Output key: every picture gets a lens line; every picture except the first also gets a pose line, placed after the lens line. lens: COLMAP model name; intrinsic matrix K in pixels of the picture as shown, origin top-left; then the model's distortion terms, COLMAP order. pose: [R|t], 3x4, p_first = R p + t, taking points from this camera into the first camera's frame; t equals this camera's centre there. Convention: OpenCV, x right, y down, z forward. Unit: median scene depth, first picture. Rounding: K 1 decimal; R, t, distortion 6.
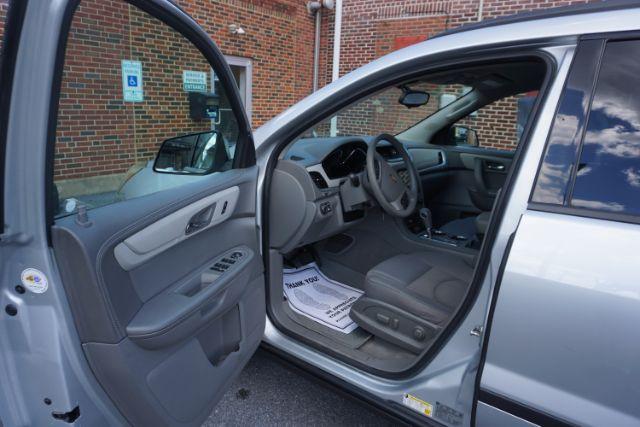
lens RADIAL K [[451.1, 0, 300.0], [0, 451.1, 208.0], [0, 0, 1]] dist [-0.035566, 0.017129]
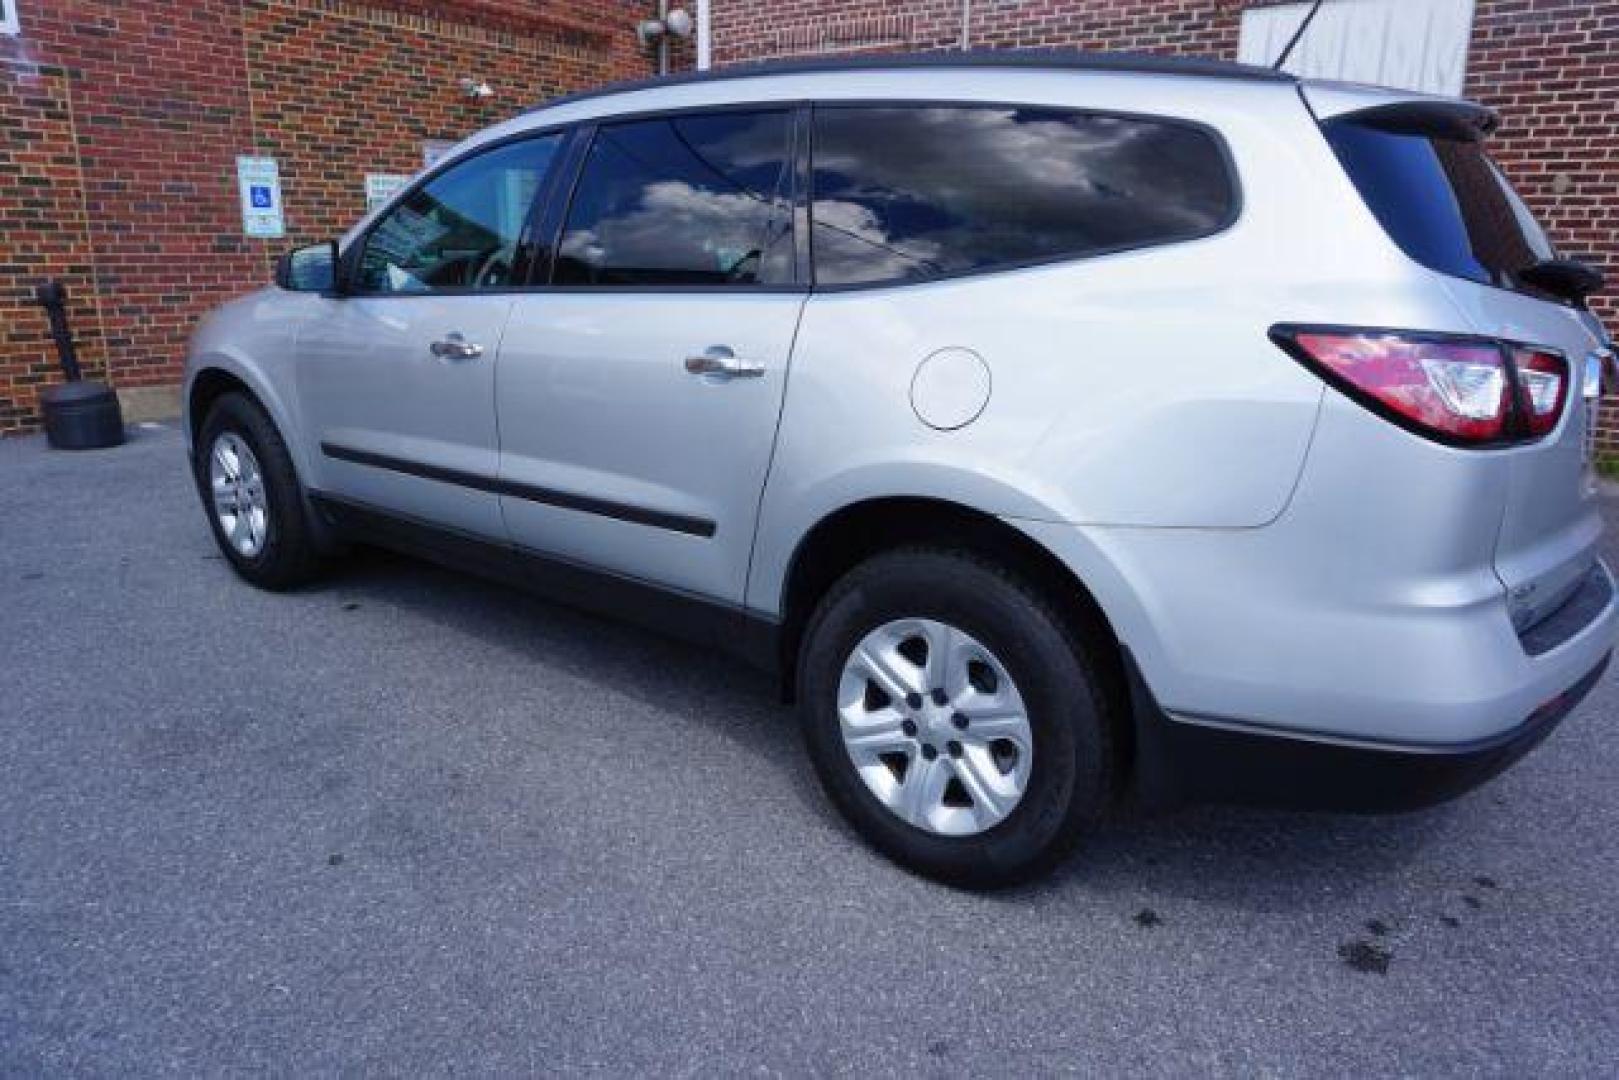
lens RADIAL K [[1141.2, 0, 780.3], [0, 1141.2, 551.0], [0, 0, 1]] dist [-0.035566, 0.017129]
pose [[0.999526, -0.030614, -0.003304, 0.205819], [0.030684, 0.999248, 0.023692, 0.106274], [0.002576, -0.023783, 0.999714, -0.295757]]
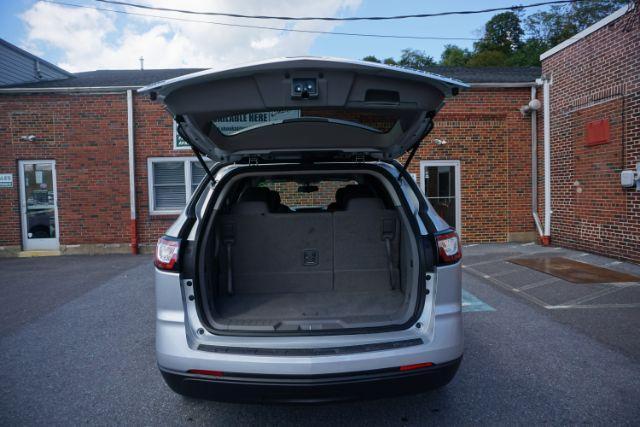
lens RADIAL K [[451.1, 0, 323.1], [0, 451.1, 210.4], [0, 0, 1]] dist [-0.035566, 0.017129]
pose [[0.611501, -0.025640, -0.790828, 0.847293], [-0.134033, 0.981674, -0.135468, 0.067546], [0.779809, 0.188835, 0.596858, -0.116928]]
